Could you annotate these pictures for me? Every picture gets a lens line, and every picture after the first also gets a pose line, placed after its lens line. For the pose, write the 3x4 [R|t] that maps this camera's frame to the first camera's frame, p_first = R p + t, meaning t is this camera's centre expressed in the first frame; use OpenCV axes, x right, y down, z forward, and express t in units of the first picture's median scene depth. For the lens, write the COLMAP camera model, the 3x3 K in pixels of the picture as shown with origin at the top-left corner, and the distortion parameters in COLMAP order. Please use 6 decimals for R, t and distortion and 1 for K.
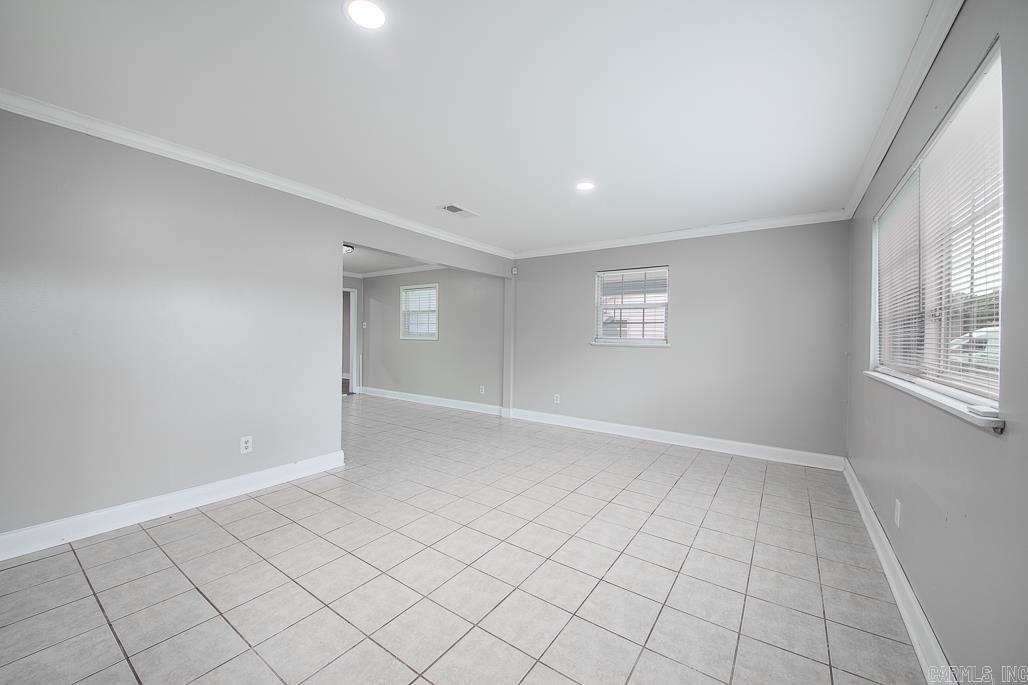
lens RADIAL K [[395.4, 0, 514.0], [0, 395.4, 342.5], [0, 0, 1]] dist [-0.000805, -0.000070]
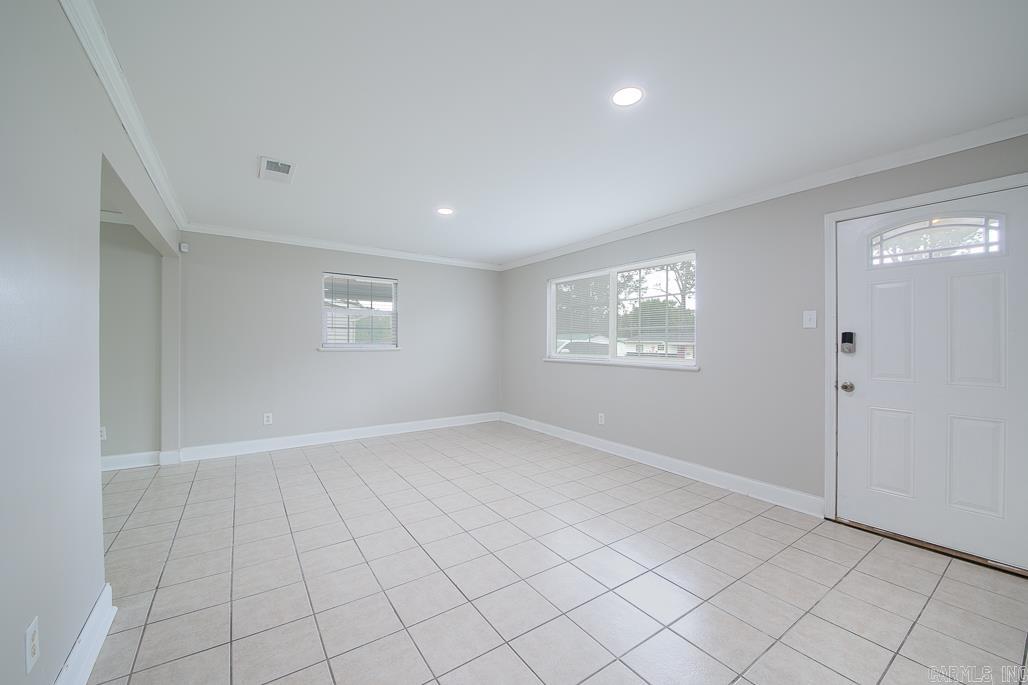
lens RADIAL K [[396.7, 0, 514.0], [0, 396.7, 342.5], [0, 0, 1]] dist [0.000096, -0.000081]
pose [[0.341156, -0.010773, 0.939945, -0.556779], [0.015672, 0.999861, 0.005772, -0.012087], [-0.939876, 0.012762, 0.341277, 0.287930]]
